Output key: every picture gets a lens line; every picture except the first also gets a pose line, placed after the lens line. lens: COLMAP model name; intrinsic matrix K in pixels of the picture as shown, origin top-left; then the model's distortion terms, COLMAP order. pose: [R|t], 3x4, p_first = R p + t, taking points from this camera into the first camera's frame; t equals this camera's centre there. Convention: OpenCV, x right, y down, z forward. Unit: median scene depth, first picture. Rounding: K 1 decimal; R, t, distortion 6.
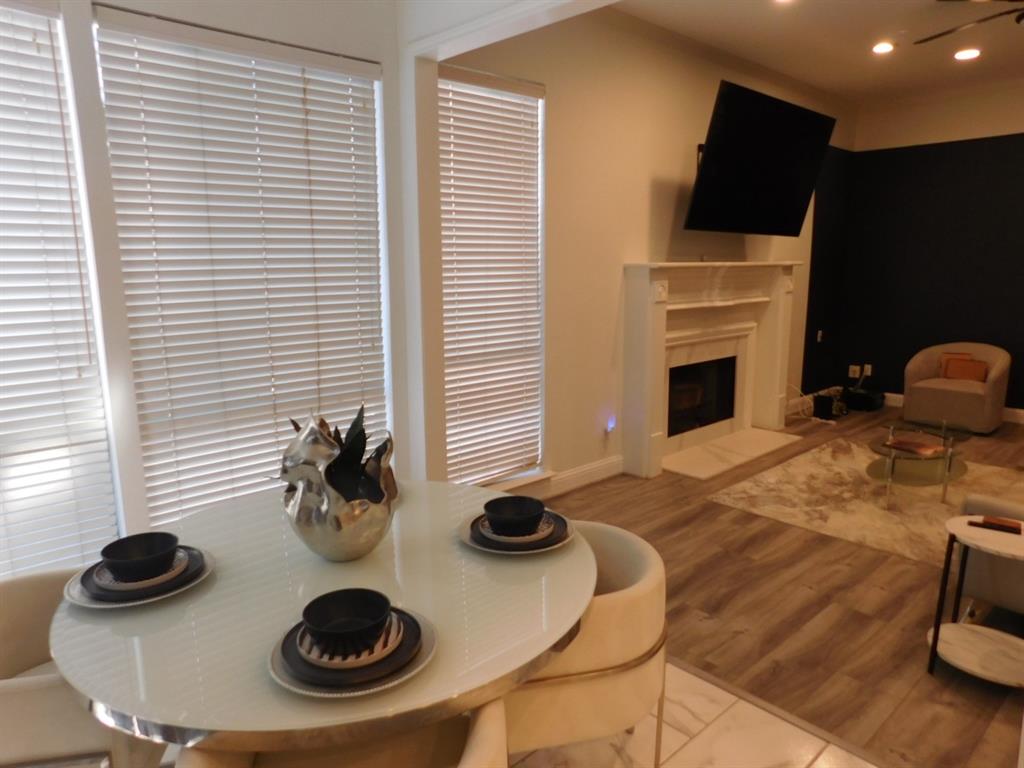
lens RADIAL K [[691.0, 0, 513.2], [0, 691.0, 385.3], [0, 0, 1]] dist [-0.008390, 0.002153]
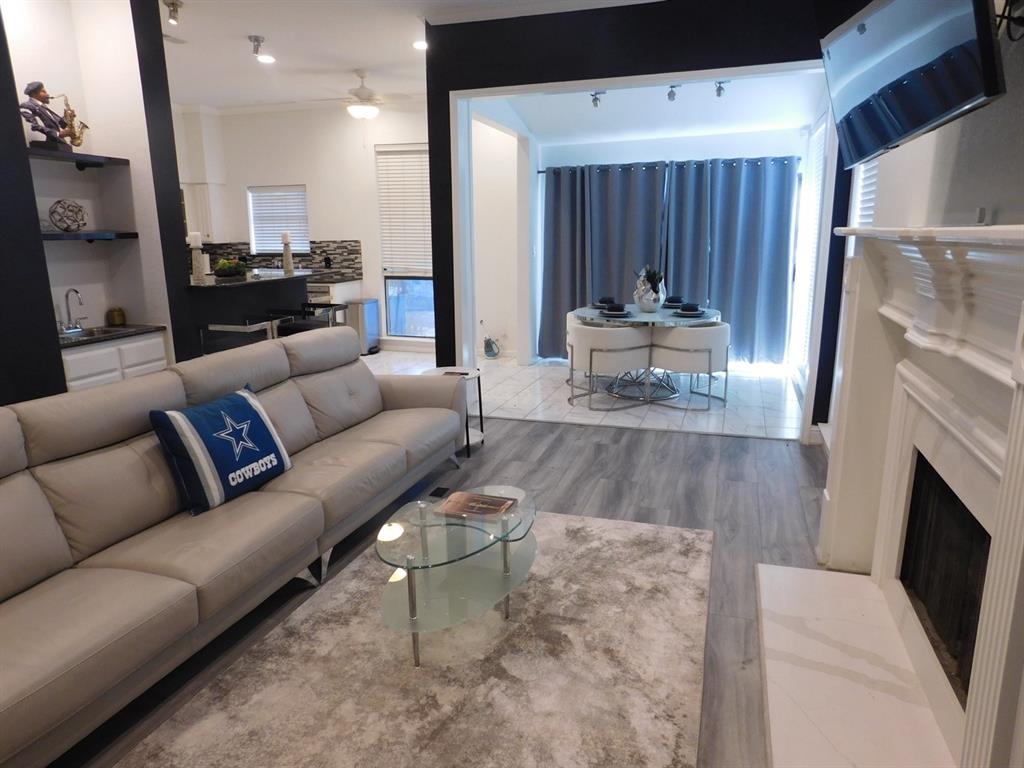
lens RADIAL K [[691.0, 0, 512.2], [0, 691.0, 380.5], [0, 0, 1]] dist [-0.008390, 0.002153]
pose [[-0.870903, 0.125715, -0.475105, 1.004586], [-0.071874, 0.923754, 0.376181, -0.330148], [0.486172, 0.361765, -0.795464, 1.768111]]
